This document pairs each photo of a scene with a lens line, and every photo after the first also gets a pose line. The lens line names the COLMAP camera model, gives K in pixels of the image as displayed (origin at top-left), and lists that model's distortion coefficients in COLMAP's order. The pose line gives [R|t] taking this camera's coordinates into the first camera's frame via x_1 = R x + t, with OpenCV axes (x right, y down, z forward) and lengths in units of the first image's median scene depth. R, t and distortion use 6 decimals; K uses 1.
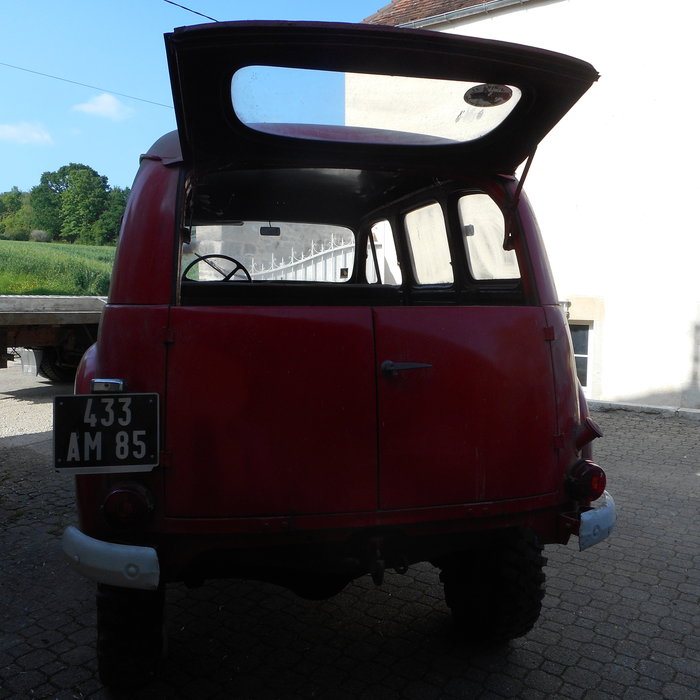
lens RADIAL K [[694.0, 0, 346.7], [0, 694.0, 339.3], [0, 0, 1]] dist [-0.003023, -0.007246]
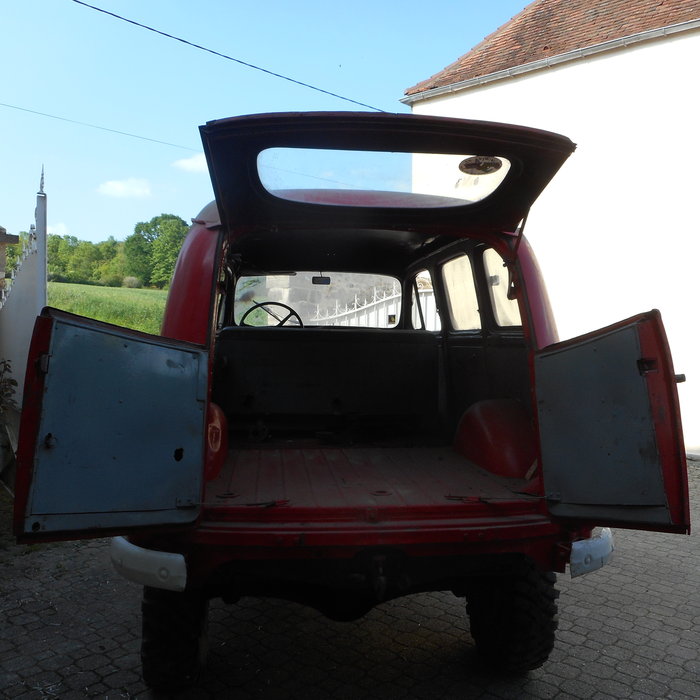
lens RADIAL K [[694.0, 0, 346.7], [0, 694.0, 339.3], [0, 0, 1]] dist [-0.003023, -0.007246]
pose [[0.993584, 0.005961, -0.112938, 0.072150], [-0.013275, 0.997854, -0.064125, 0.006096], [0.112313, 0.065213, 0.991531, -0.085846]]
